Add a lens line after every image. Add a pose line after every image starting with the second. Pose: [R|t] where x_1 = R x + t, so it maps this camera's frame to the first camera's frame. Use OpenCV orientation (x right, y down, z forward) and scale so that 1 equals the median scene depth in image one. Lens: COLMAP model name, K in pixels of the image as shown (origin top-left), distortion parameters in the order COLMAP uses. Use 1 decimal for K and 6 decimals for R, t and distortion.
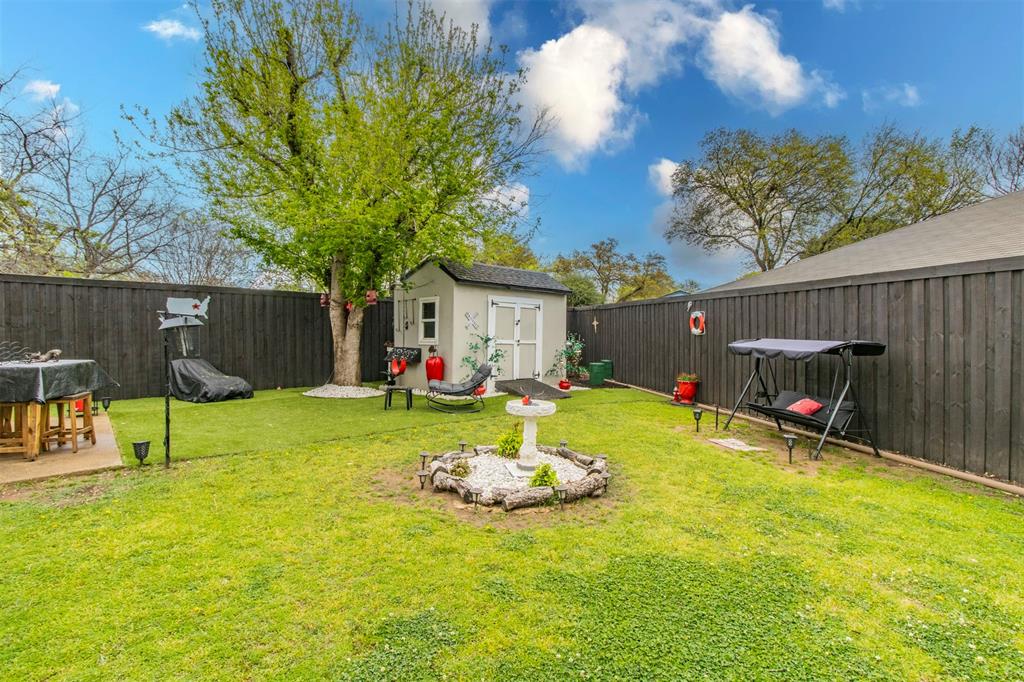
lens RADIAL K [[478.2, 0, 515.9], [0, 478.2, 328.1], [0, 0, 1]] dist [0.006728, 0.000447]
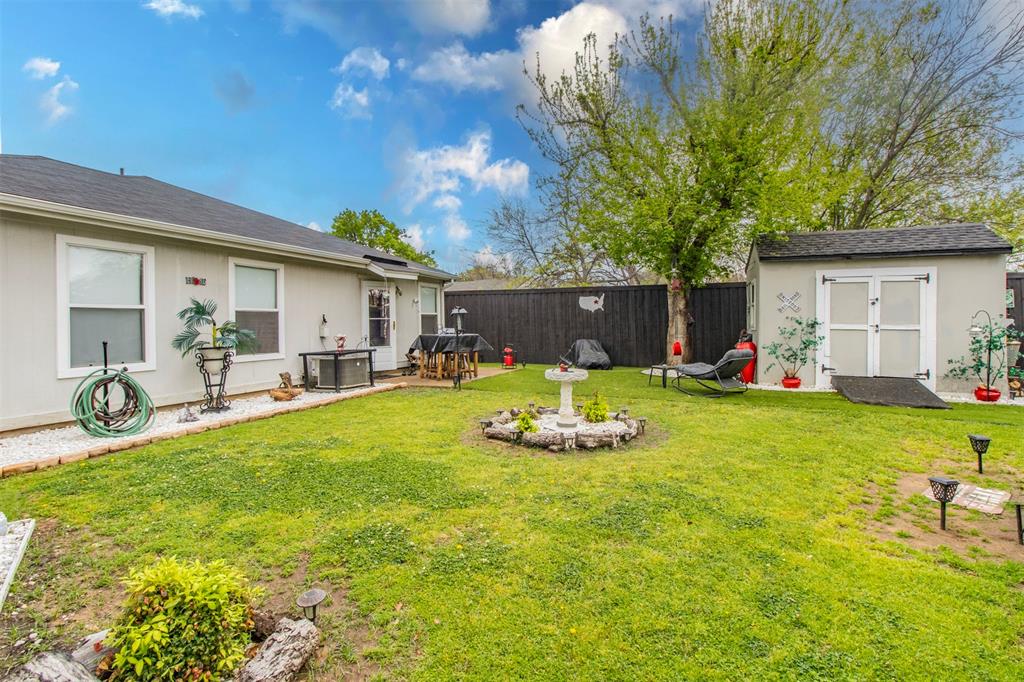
lens RADIAL K [[469.1, 0, 489.9], [0, 469.1, 324.5], [0, 0, 1]] dist [0.001436, -0.000080]
pose [[0.432324, -0.007541, -0.901687, 0.423591], [0.012901, 0.999914, -0.002178, 0.018913], [0.901626, -0.010691, 0.432384, 0.144512]]
